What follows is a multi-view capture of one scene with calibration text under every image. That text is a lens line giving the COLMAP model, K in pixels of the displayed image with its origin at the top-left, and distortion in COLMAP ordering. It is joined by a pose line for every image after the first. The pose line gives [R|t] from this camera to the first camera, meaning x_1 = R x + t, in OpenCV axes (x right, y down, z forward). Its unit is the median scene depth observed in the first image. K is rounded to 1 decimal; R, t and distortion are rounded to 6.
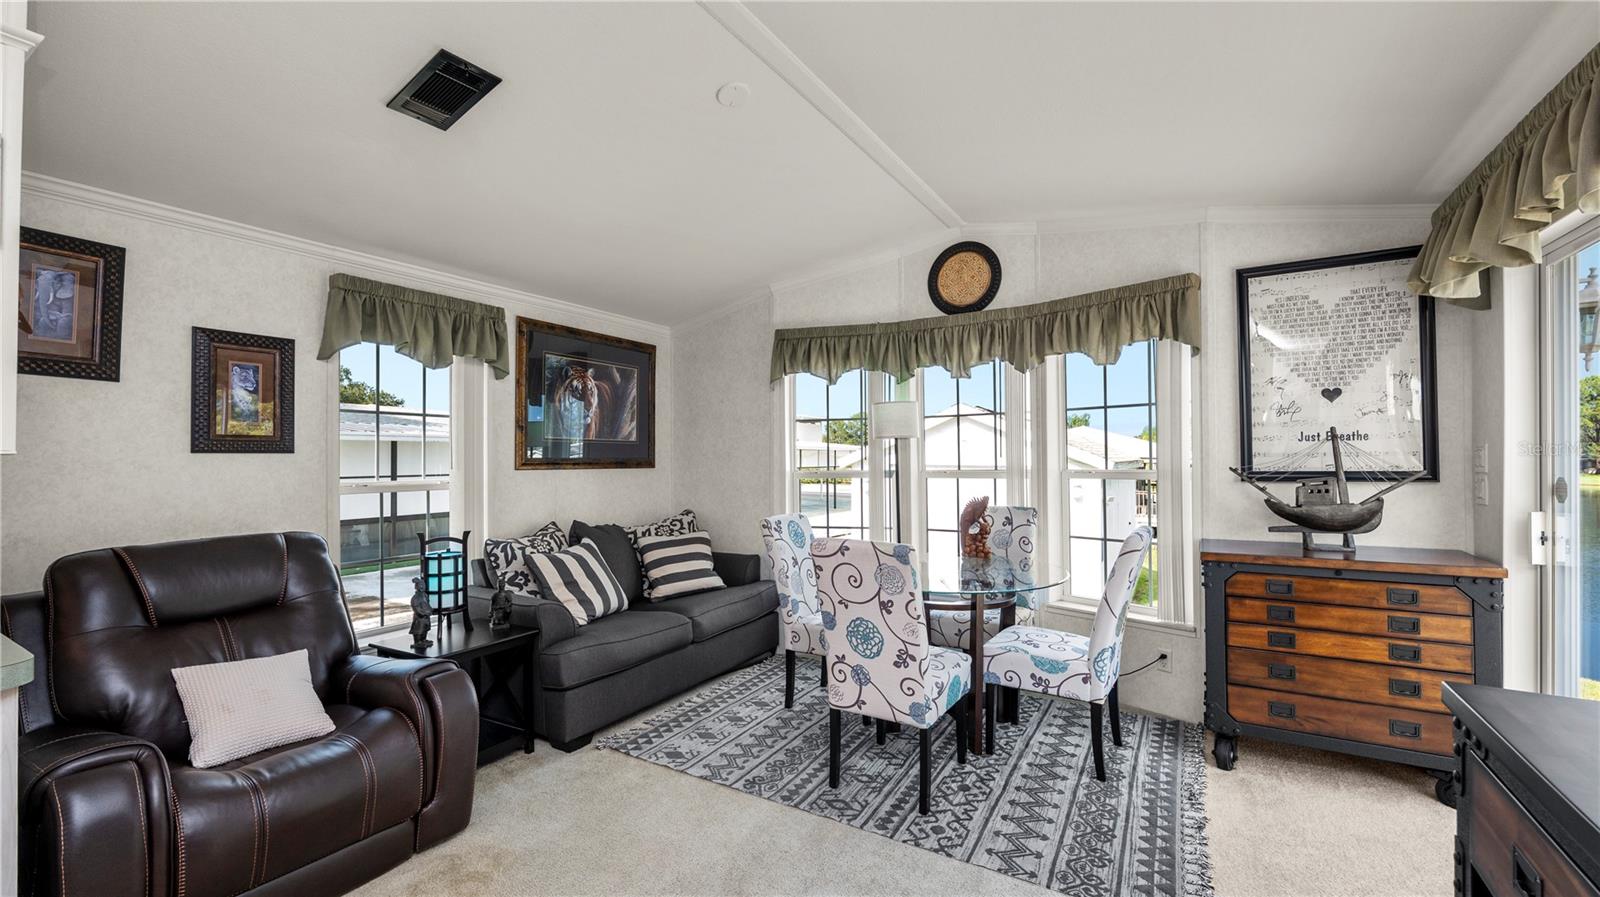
lens RADIAL K [[653.7, 0, 798.2], [0, 653.7, 452.4], [0, 0, 1]] dist [-0.009739, 0.000303]
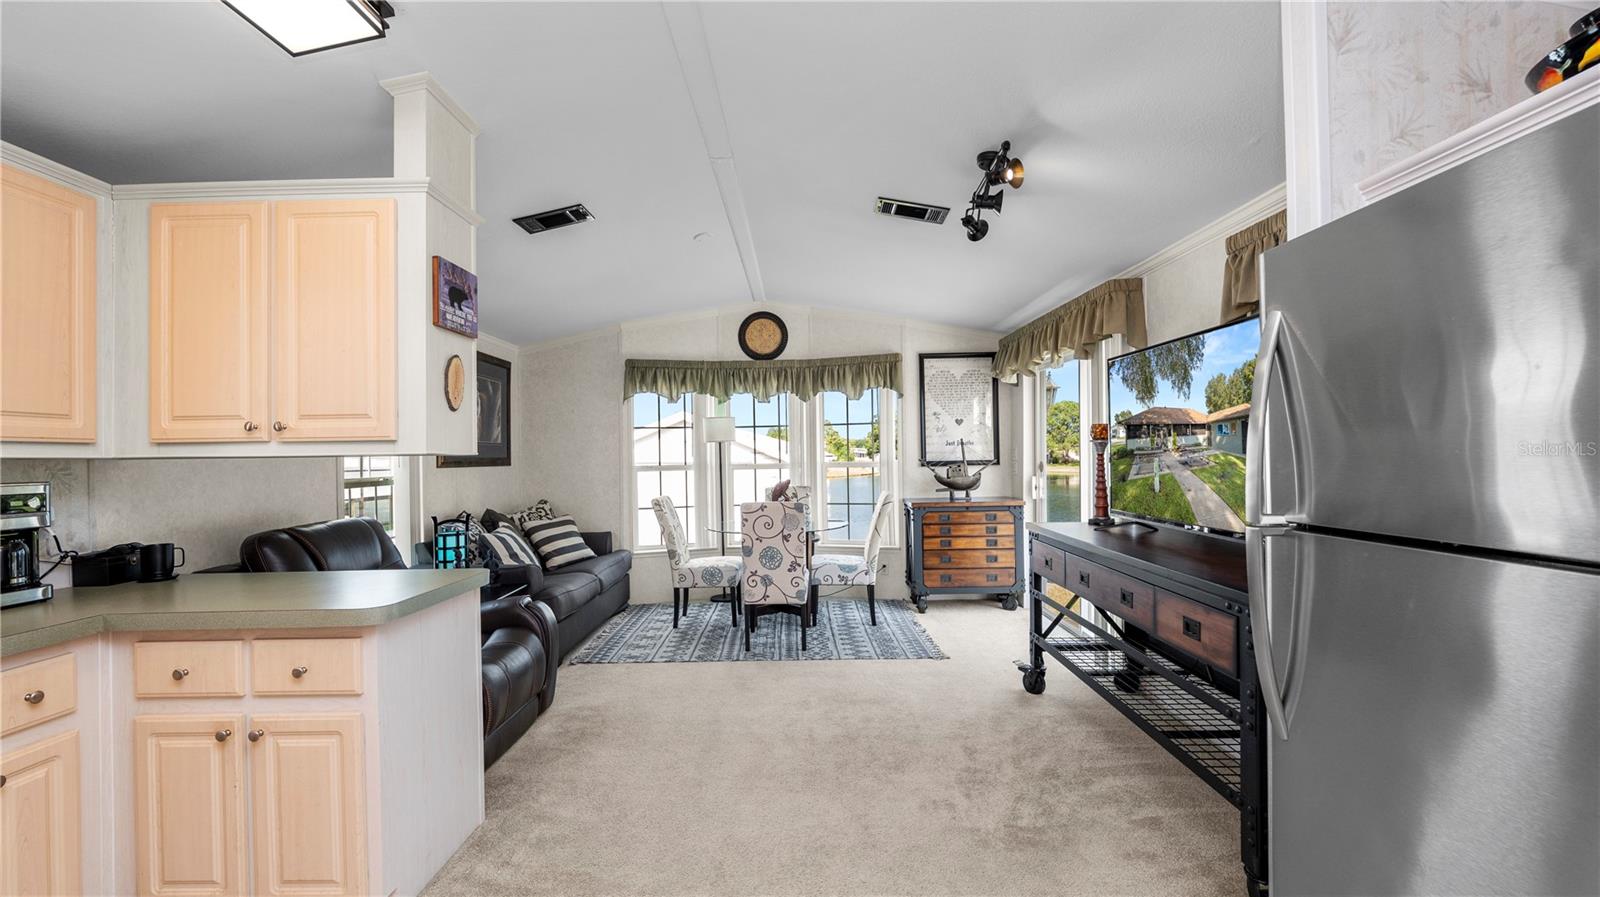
lens RADIAL K [[654.5, 0, 795.1], [0, 654.5, 455.5], [0, 0, 1]] dist [-0.009868, 0.000049]
pose [[0.859898, -0.006921, 0.510419, -0.601731], [0.005171, 0.999975, 0.004848, 0.001492], [-0.510440, -0.001529, 0.859912, -0.441824]]
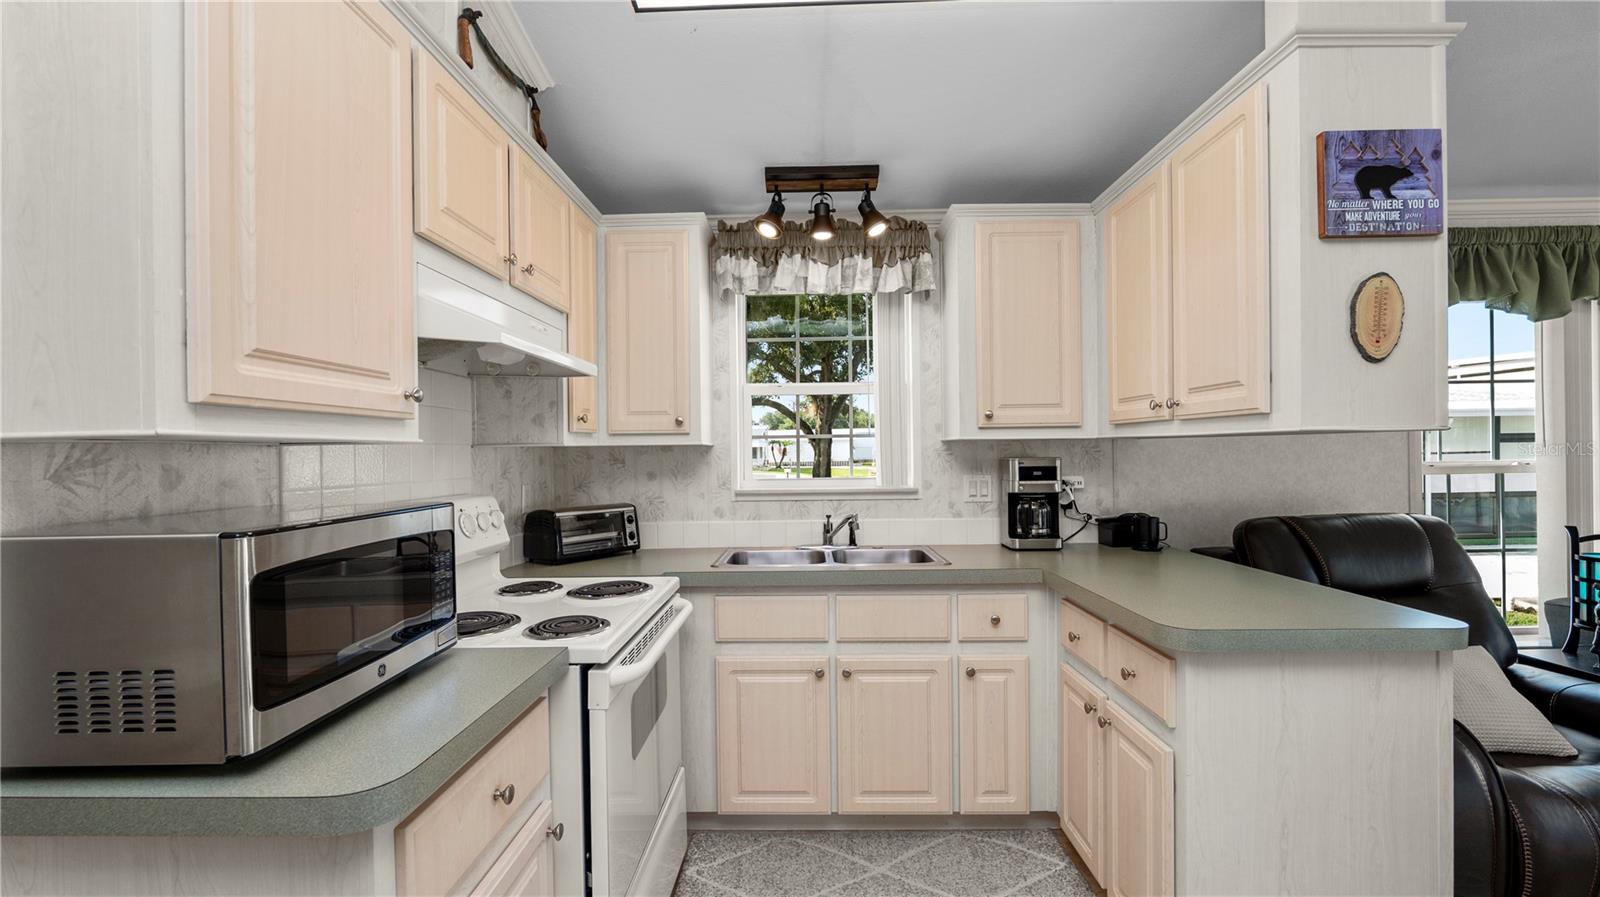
lens RADIAL K [[647.7, 0, 794.6], [0, 647.7, 451.2], [0, 0, 1]] dist [-0.008746, 0.000182]
pose [[0.501663, 0.001125, -0.865063, -0.366387], [0.021903, 0.999662, 0.014001, 0.000420], [0.864786, -0.025971, 0.501469, -0.203457]]
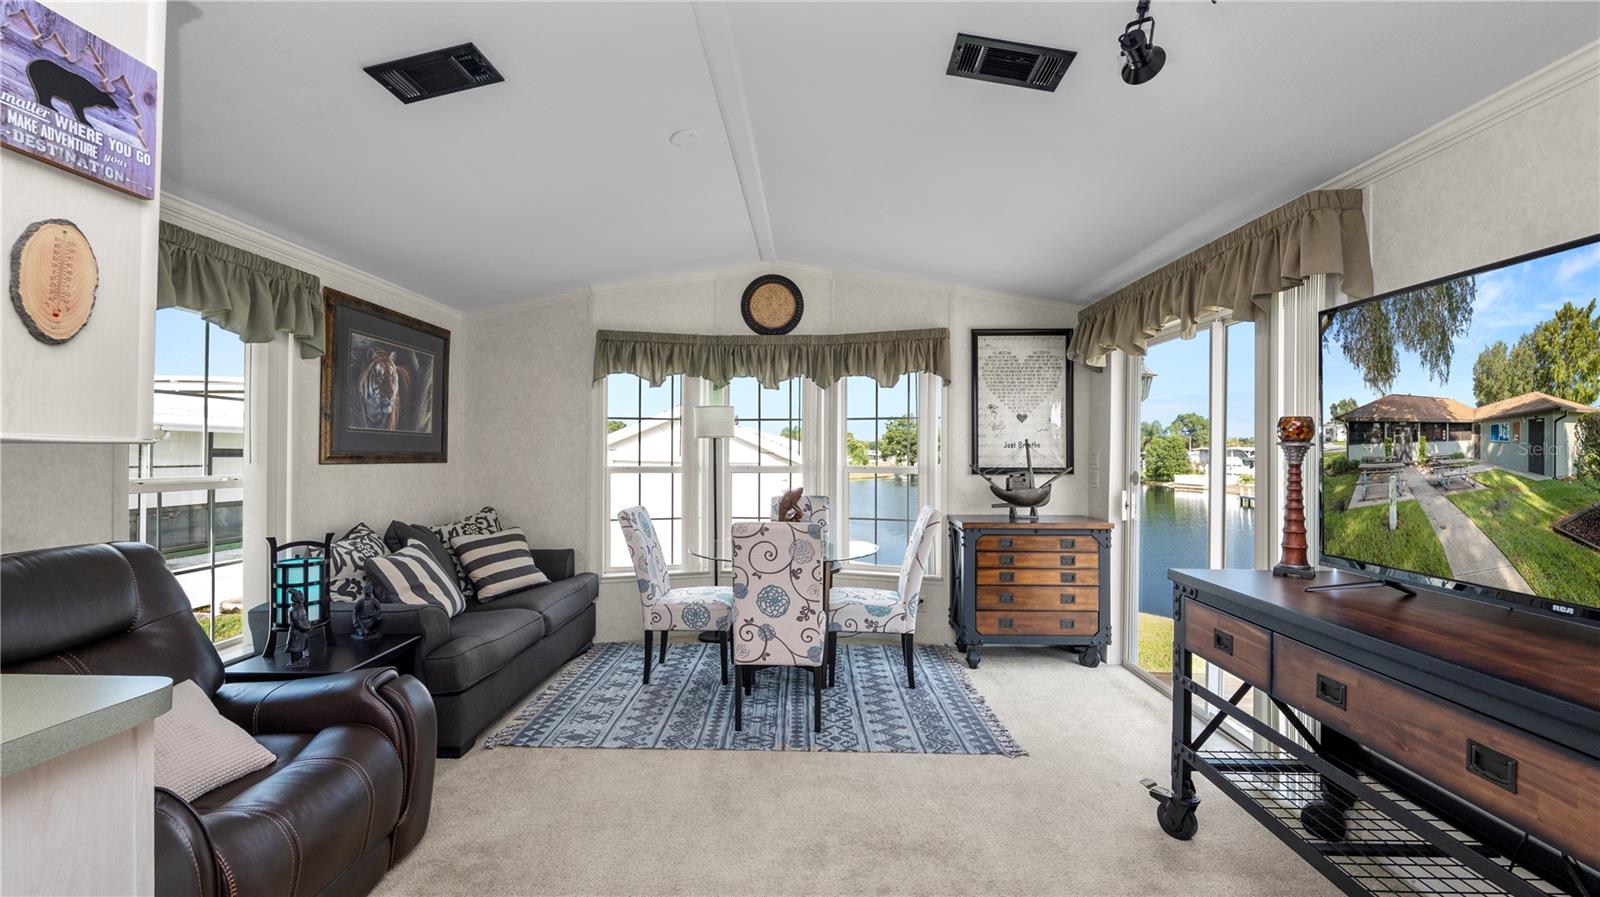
lens RADIAL K [[653.7, 0, 798.2], [0, 653.7, 452.4], [0, 0, 1]] dist [-0.009739, 0.000303]
pose [[0.866615, 0.013890, 0.498785, -0.393073], [-0.016758, 0.999859, 0.001271, -0.000644], [-0.498697, -0.009460, 0.866725, -0.077480]]
